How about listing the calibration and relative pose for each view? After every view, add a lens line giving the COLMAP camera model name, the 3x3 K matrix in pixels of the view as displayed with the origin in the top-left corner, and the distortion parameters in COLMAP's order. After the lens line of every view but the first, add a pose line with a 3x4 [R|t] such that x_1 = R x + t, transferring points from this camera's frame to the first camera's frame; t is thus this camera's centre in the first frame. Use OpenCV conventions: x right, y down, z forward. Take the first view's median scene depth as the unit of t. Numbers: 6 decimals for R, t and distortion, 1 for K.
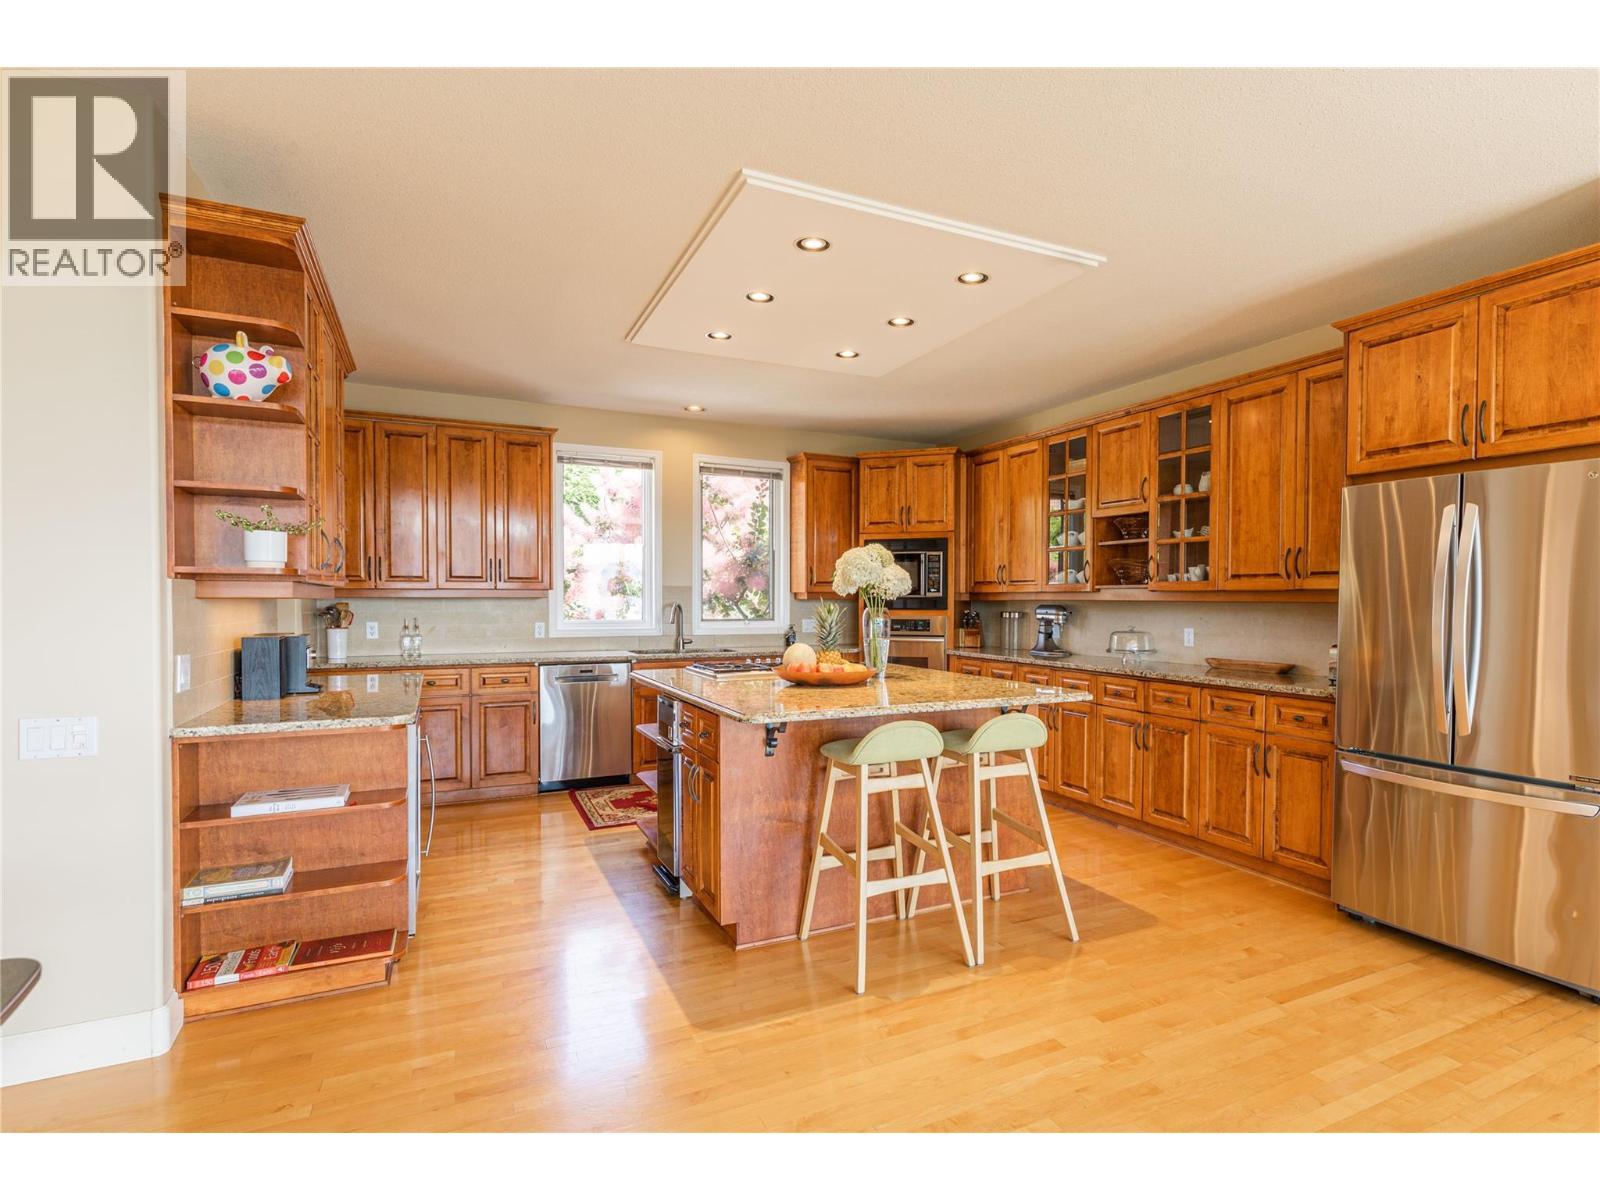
lens RADIAL K [[774.2, 0, 843.2], [0, 774.2, 603.9], [0, 0, 1]] dist [0.000025, 0.000099]
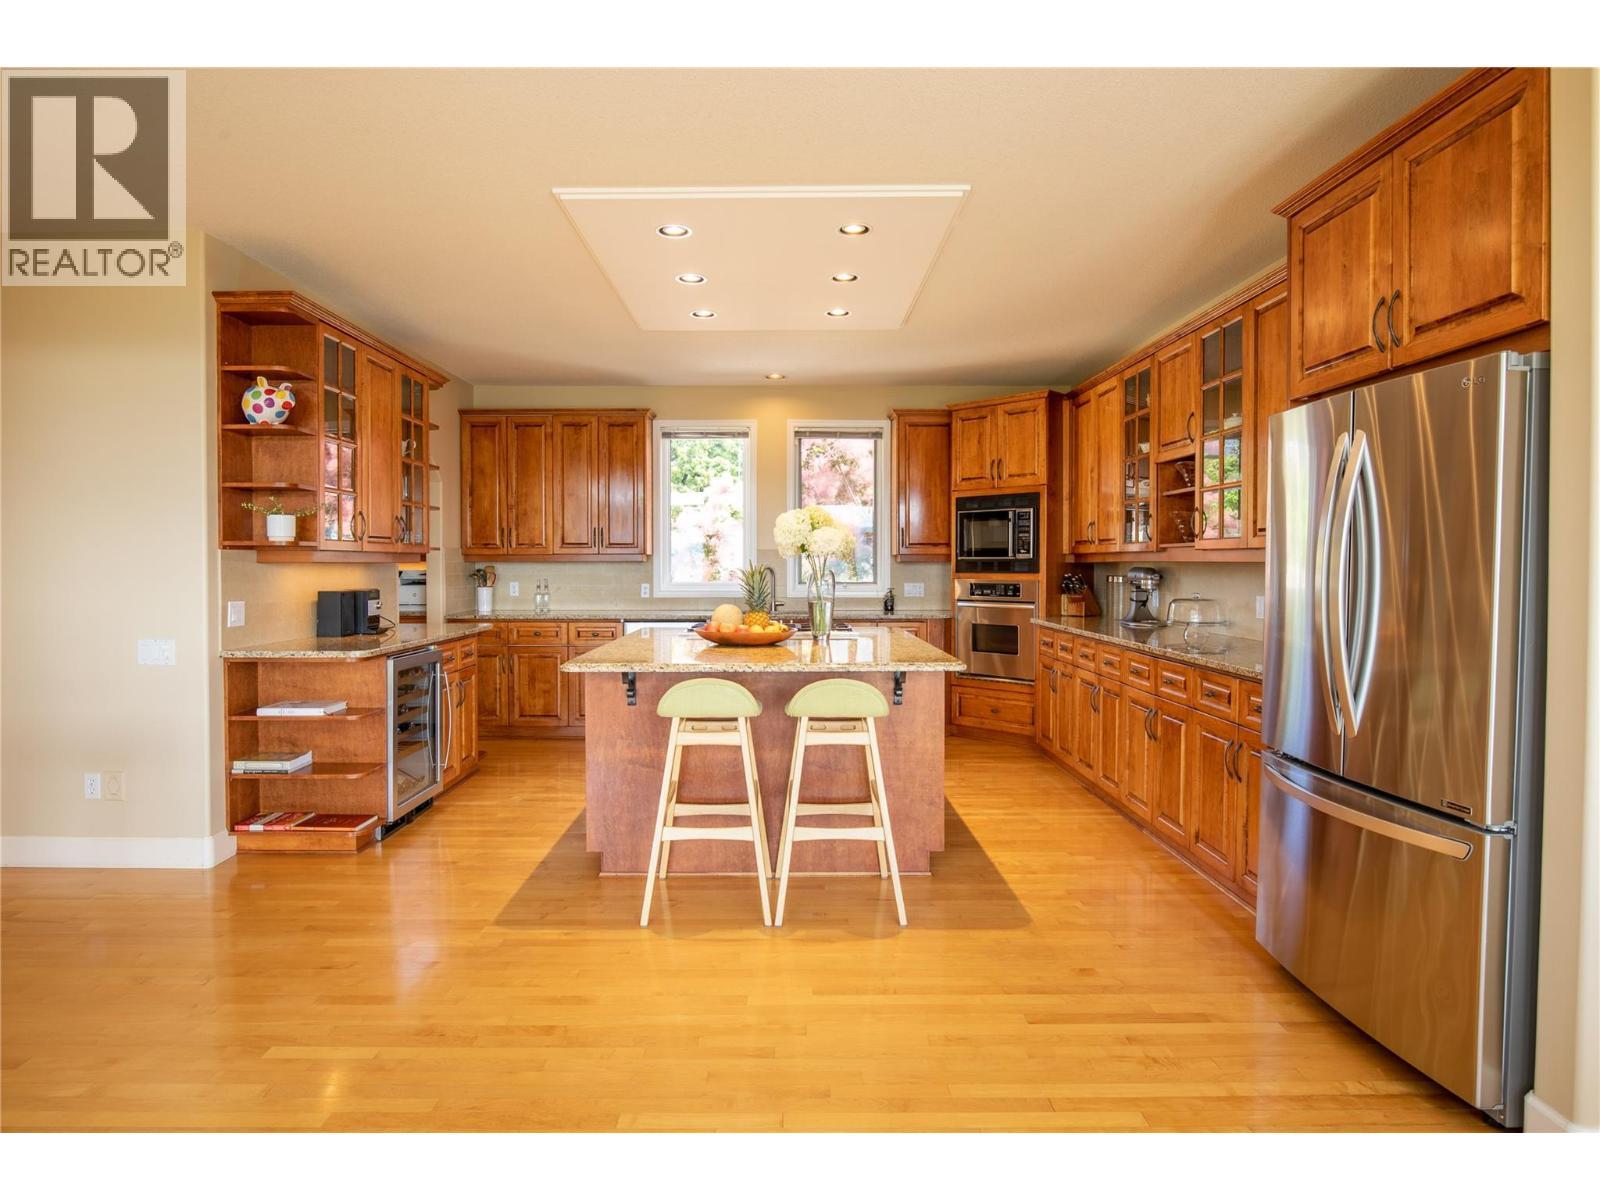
lens RADIAL K [[830.0, 0, 801.3], [0, 830.0, 565.9], [0, 0, 1]] dist [-0.020171, 0.000445]
pose [[0.904022, -0.002001, -0.427481, 0.388948], [0.001173, 0.999997, -0.002200, 0.001637], [0.427484, 0.001488, 0.904022, 0.027708]]
